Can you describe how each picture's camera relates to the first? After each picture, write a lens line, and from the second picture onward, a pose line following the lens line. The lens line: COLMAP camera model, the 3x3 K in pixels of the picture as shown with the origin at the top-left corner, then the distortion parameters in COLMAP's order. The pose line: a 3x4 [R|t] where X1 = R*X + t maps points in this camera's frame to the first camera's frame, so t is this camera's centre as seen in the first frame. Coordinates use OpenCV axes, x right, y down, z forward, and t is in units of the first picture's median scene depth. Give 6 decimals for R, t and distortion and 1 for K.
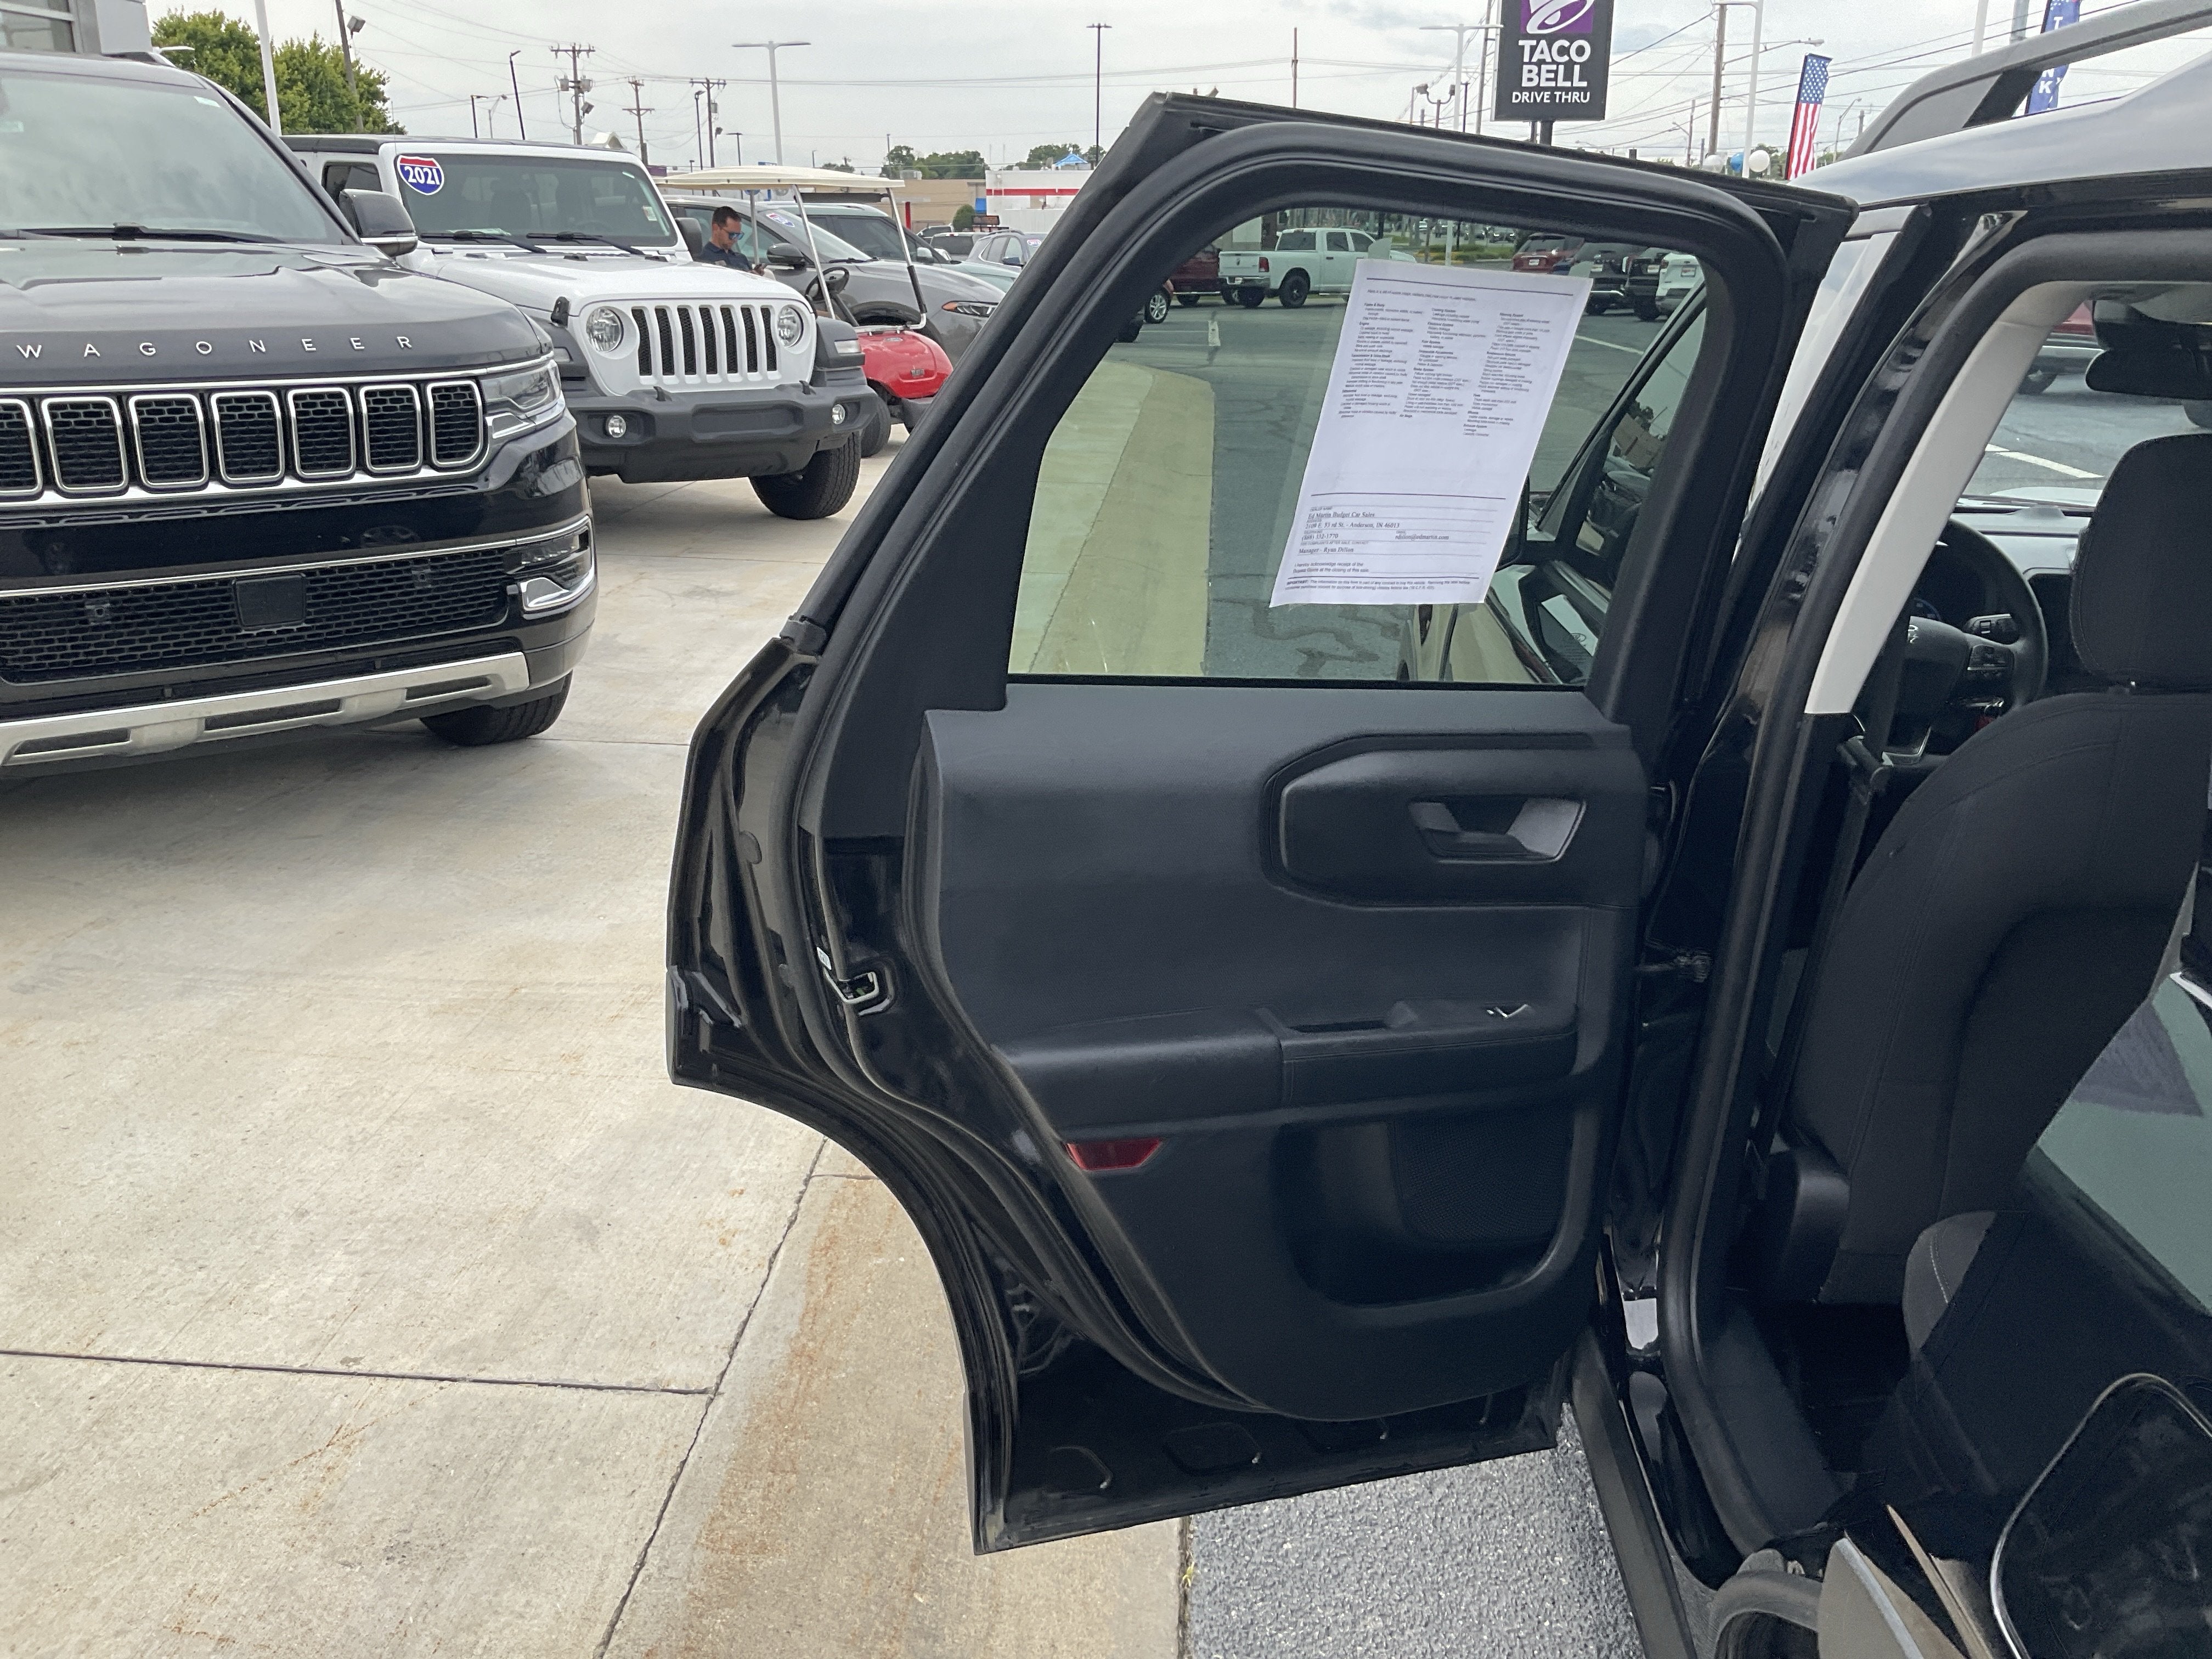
lens RADIAL K [[1816.8, 0, 1107.1], [0, 1816.8, 863.1], [0, 0, 1]] dist [0.066240, -0.132187]
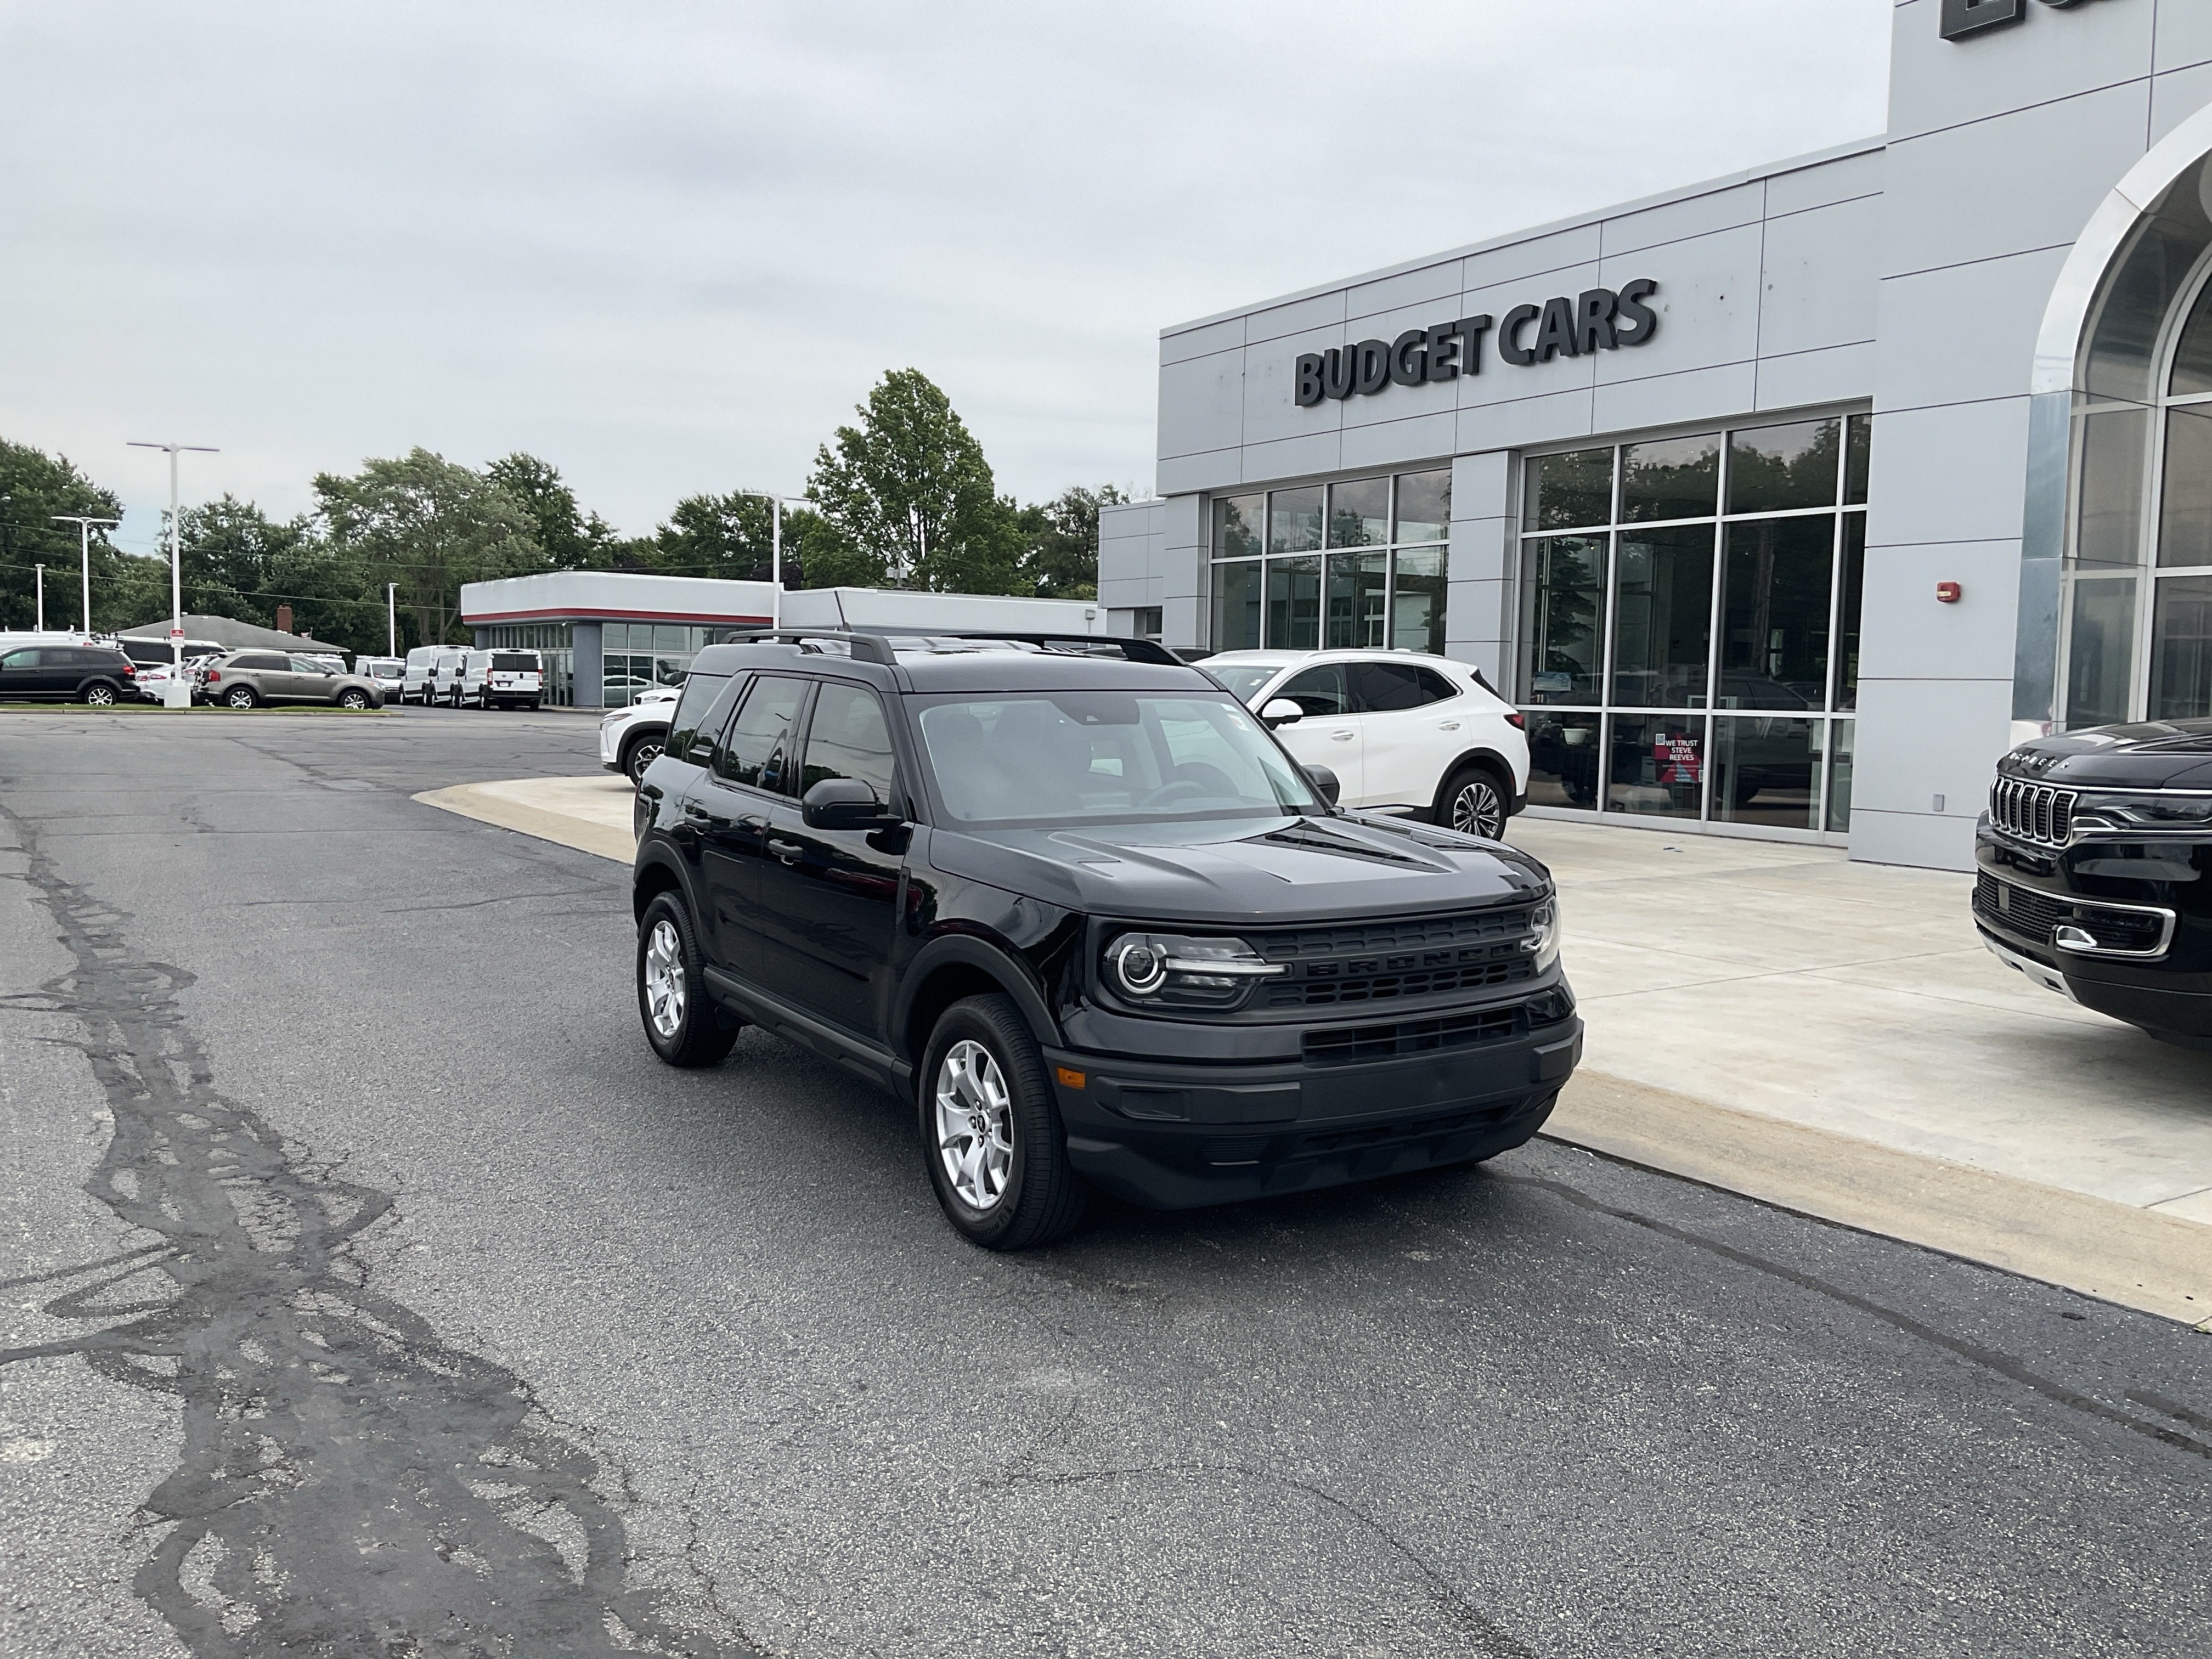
lens RADIAL K [[1816.8, 0, 1094.6], [0, 1816.8, 836.1], [0, 0, 1]] dist [0.066240, -0.132187]
pose [[-0.808346, 0.031824, -0.587846, 0.570597], [-0.212468, 0.915468, 0.341724, -0.270992], [0.549030, 0.401130, -0.733254, 0.789138]]
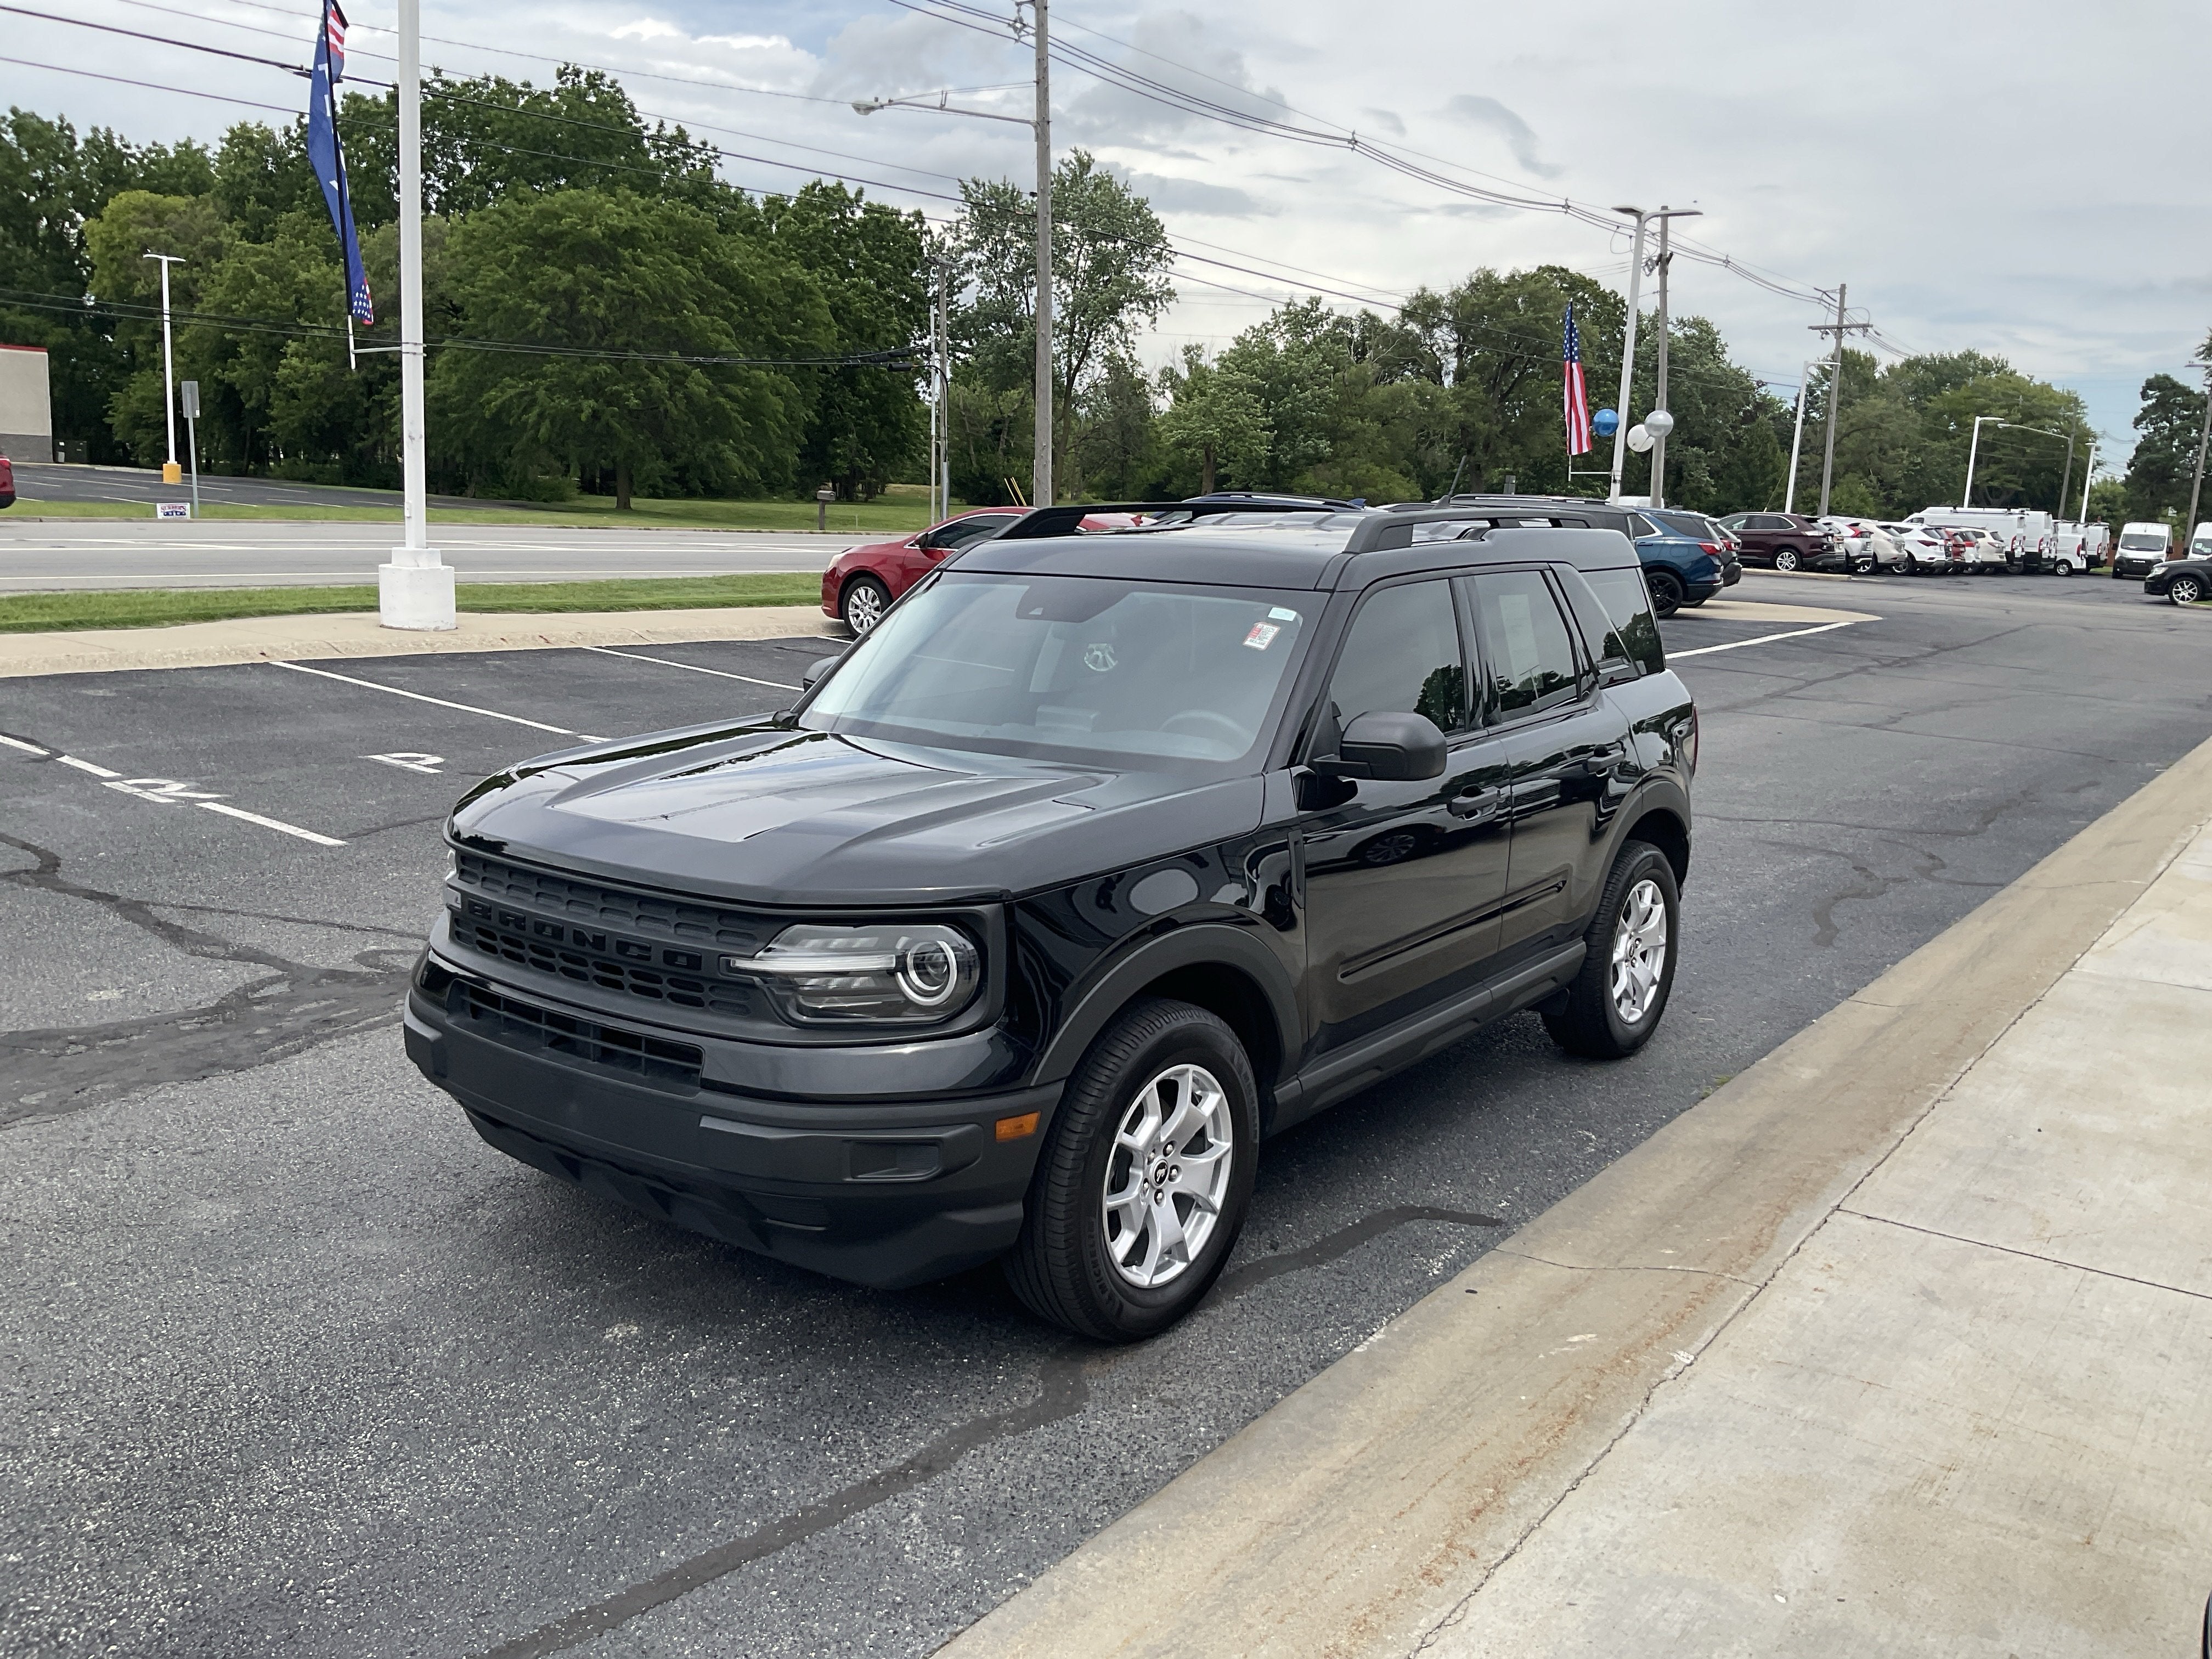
lens RADIAL K [[1816.8, 0, 1084.1], [0, 1816.8, 826.8], [0, 0, 1]] dist [0.066240, -0.132187]
pose [[-0.838980, -0.134062, 0.527390, -0.132605], [0.134725, 0.887830, 0.440009, -0.256233], [-0.527221, 0.440211, -0.726810, 0.682821]]
